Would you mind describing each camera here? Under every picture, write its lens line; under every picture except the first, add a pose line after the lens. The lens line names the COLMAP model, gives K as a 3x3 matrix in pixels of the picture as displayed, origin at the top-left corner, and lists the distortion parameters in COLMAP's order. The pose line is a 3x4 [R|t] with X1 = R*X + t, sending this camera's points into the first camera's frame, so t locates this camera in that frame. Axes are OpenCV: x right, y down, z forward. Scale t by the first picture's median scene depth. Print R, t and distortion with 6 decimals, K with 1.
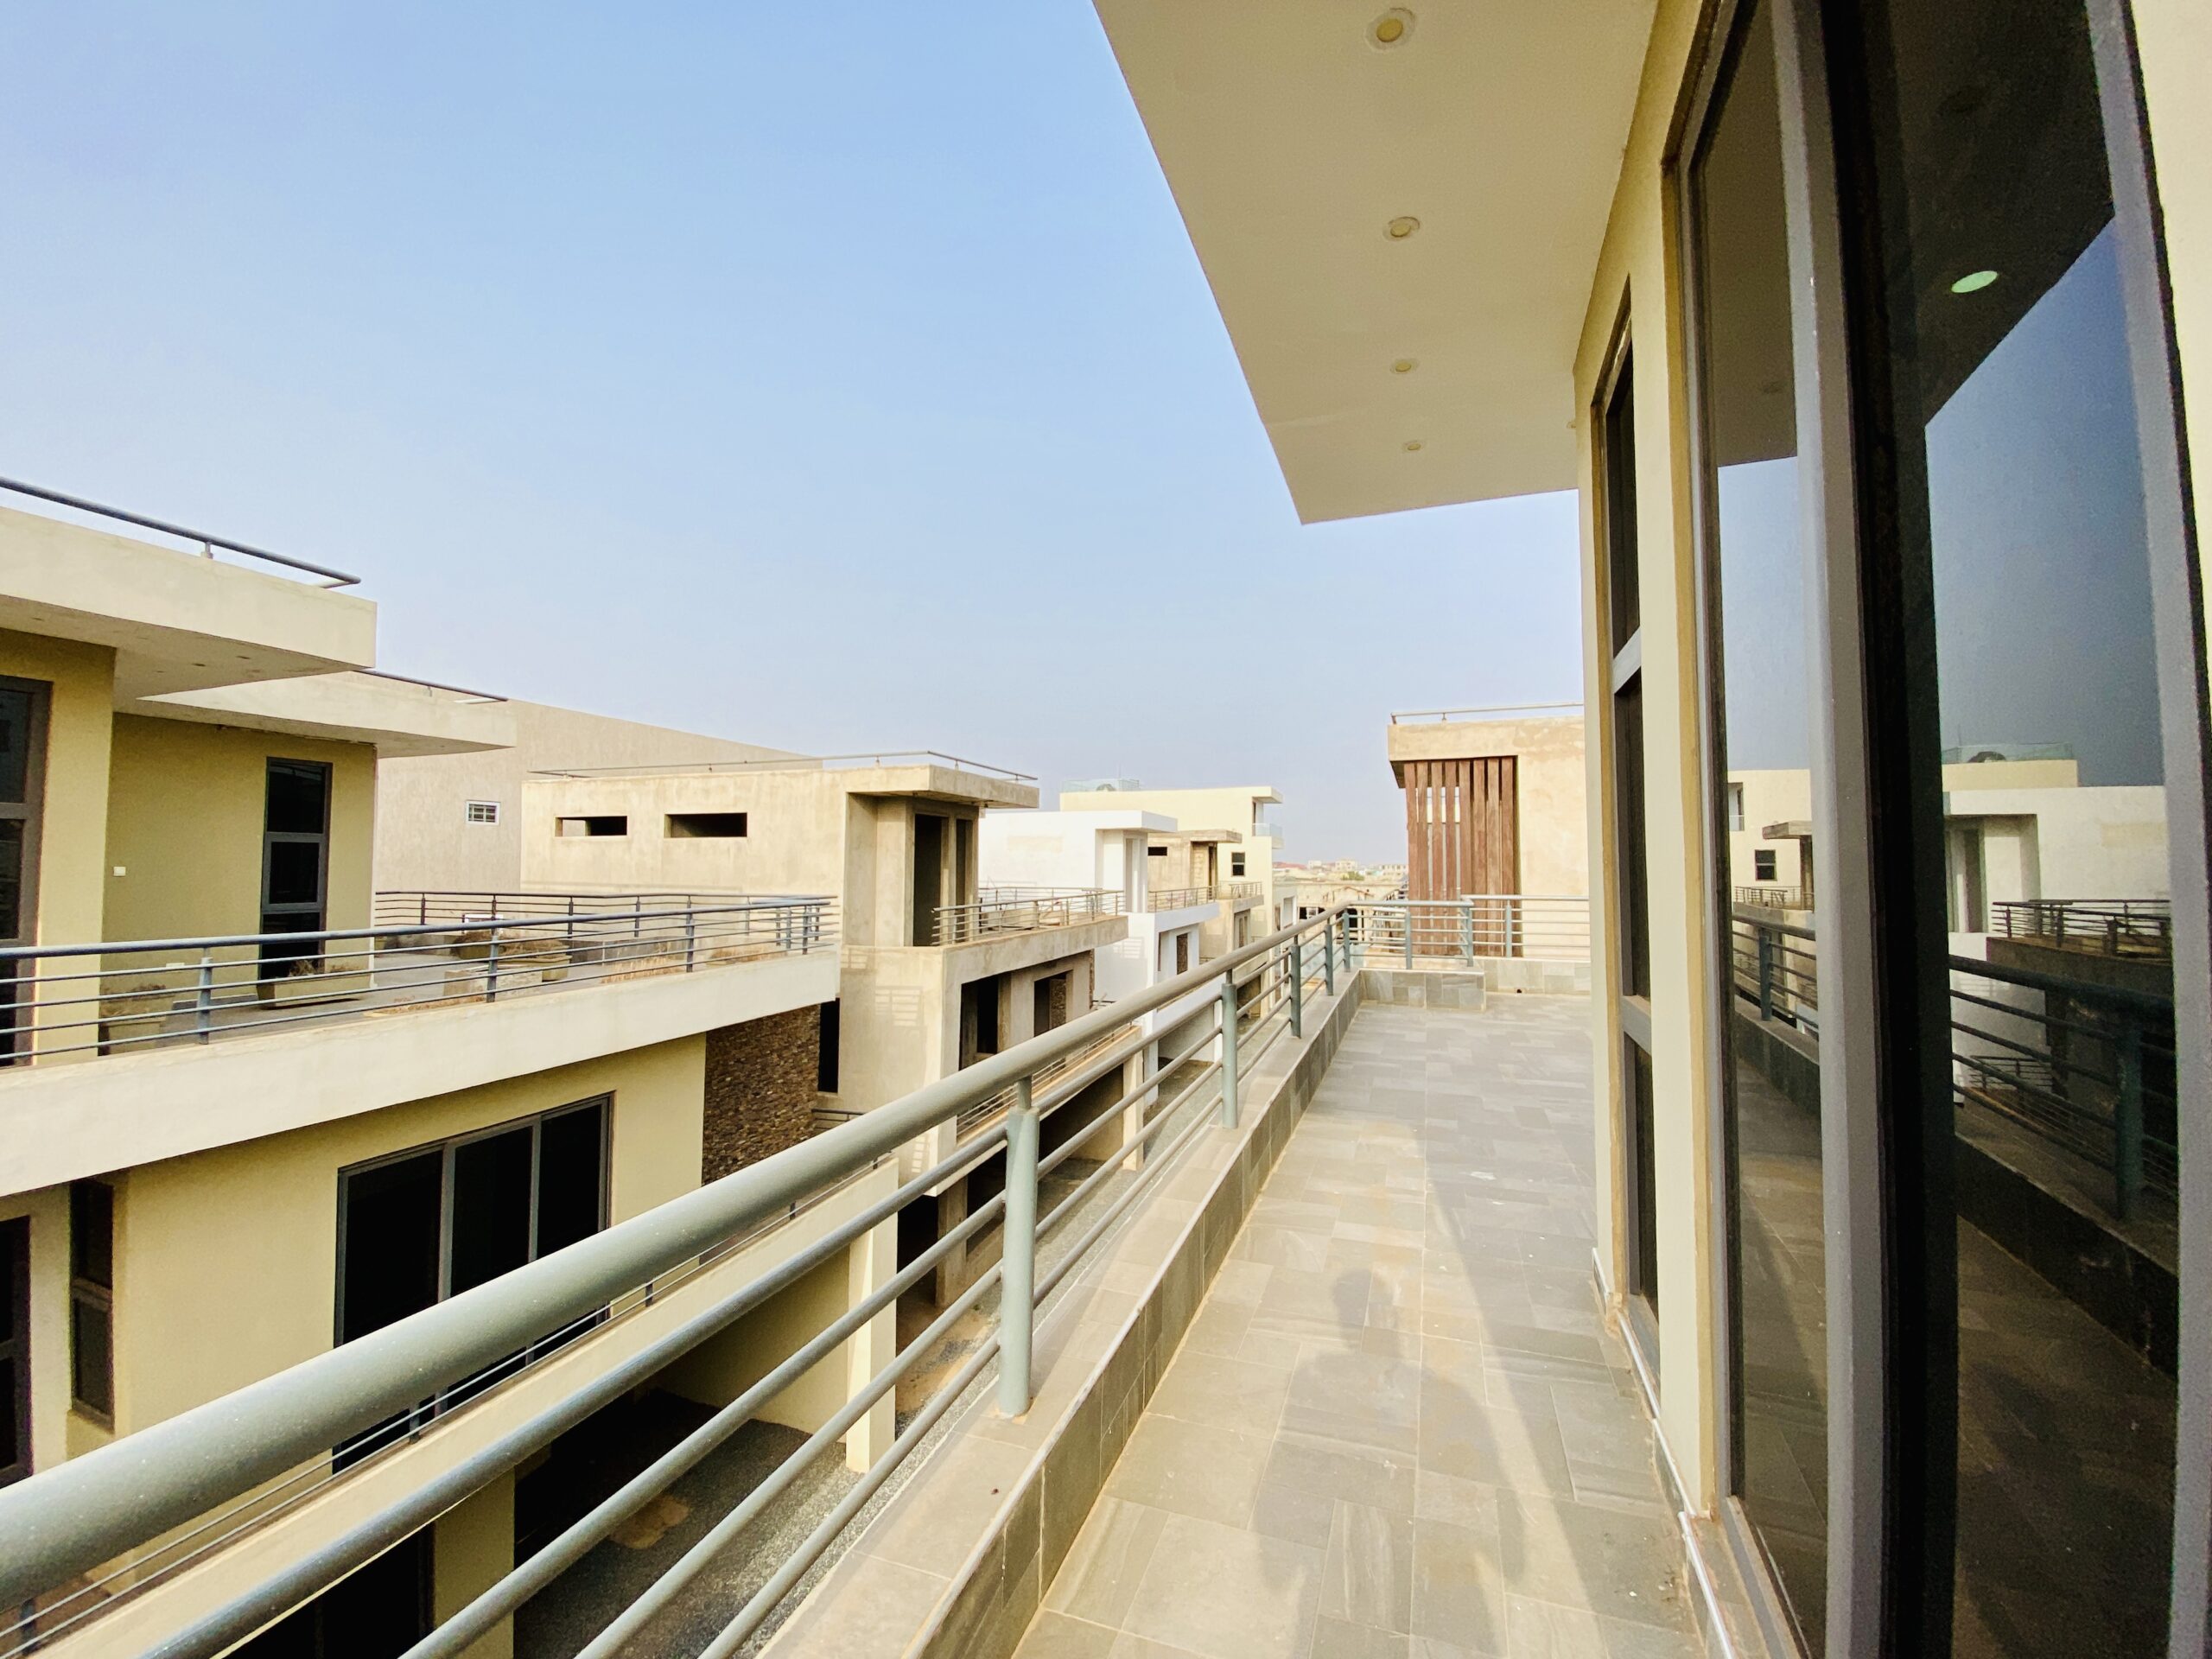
lens RADIAL K [[905.0, 0, 1114.5], [0, 905.0, 819.8], [0, 0, 1]] dist [-0.004151, -0.006621]
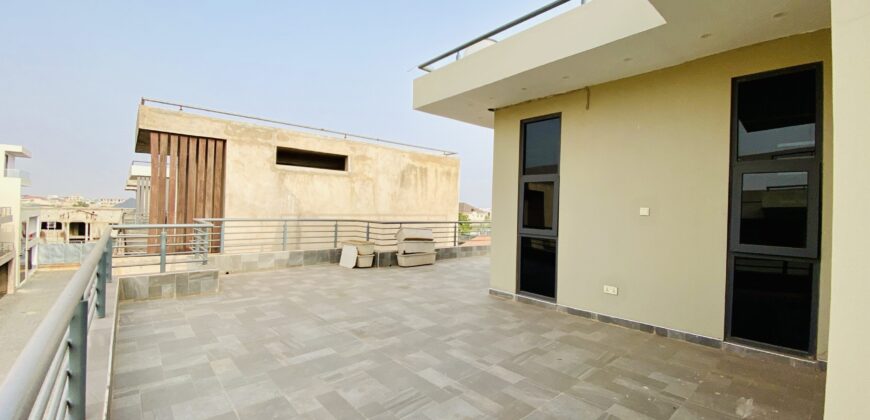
lens RADIAL K [[357.6, 0, 436.7], [0, 357.6, 209.9], [0, 0, 1]] dist [-0.014268, -0.007631]
pose [[0.494465, 0.011541, 0.869121, 0.044759], [-0.072354, 0.996988, 0.027925, 0.016774], [-0.866181, -0.076692, 0.493811, 0.286373]]
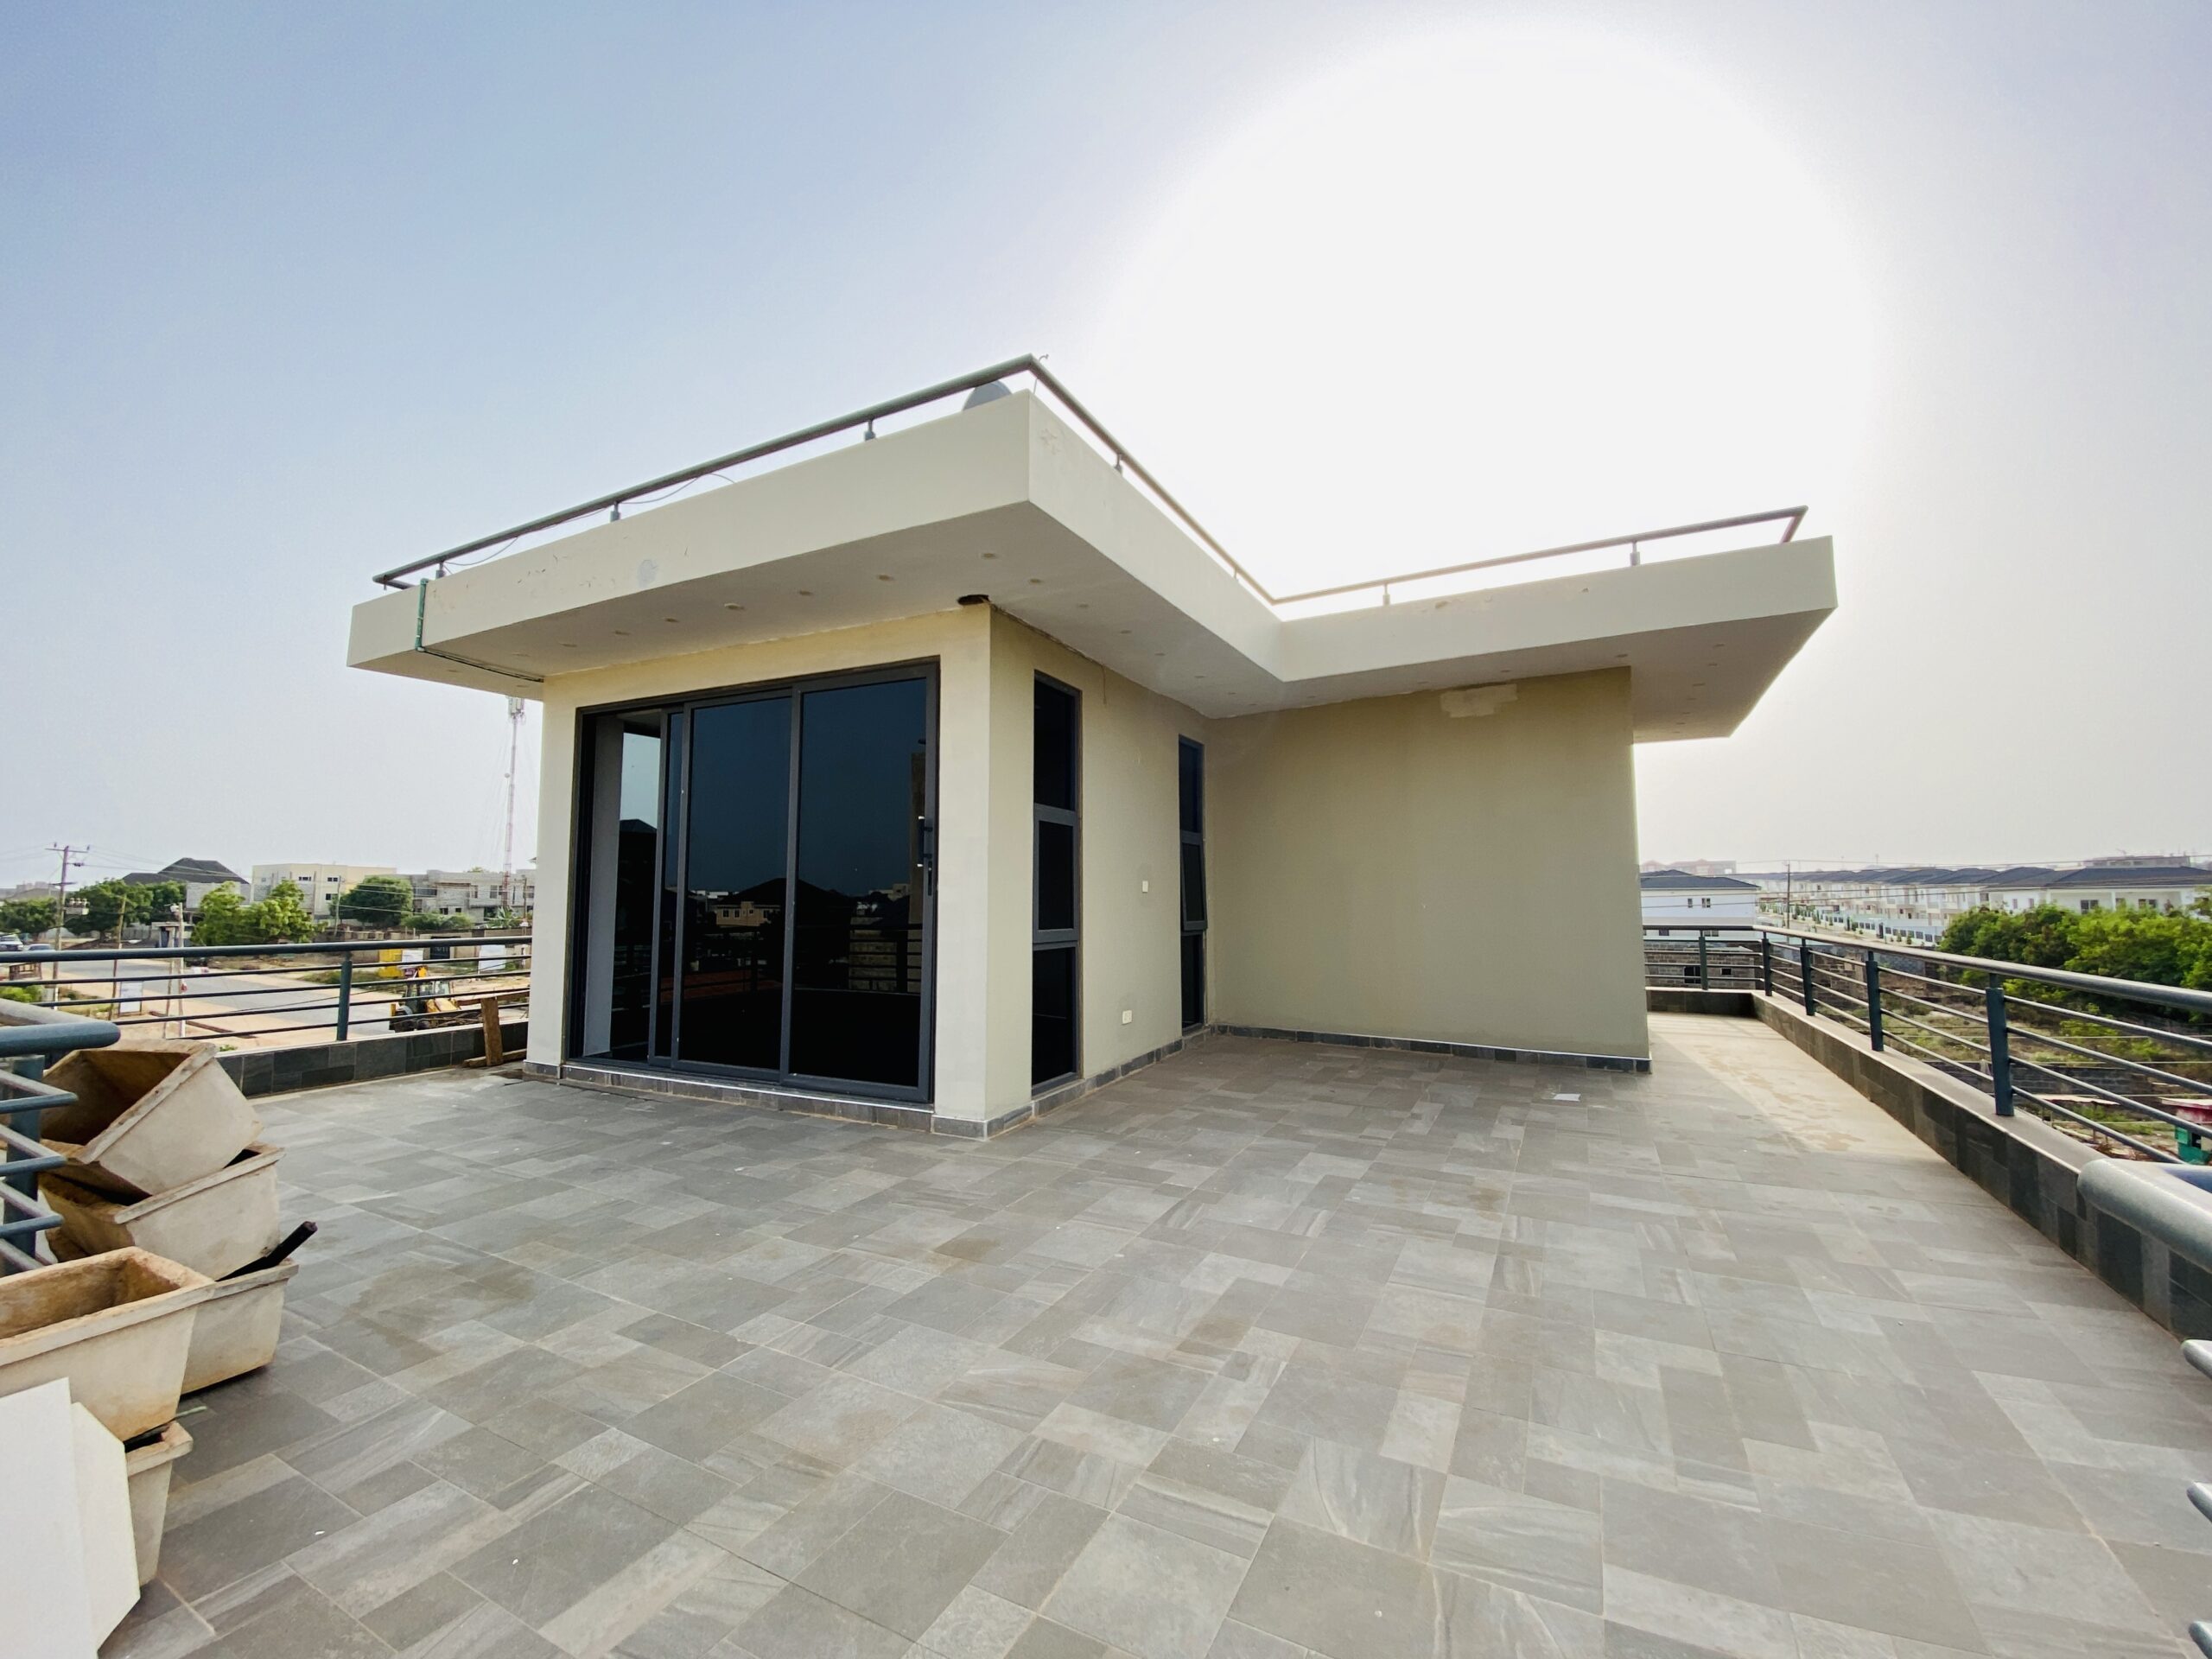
lens RADIAL K [[905.0, 0, 1087.4], [0, 905.0, 824.3], [0, 0, 1]] dist [-0.004151, -0.006621]
pose [[-0.987184, 0.012621, 0.159087, 0.366795], [-0.007058, 0.992440, -0.122532, 0.044349], [-0.159430, -0.122084, -0.979631, 0.840528]]
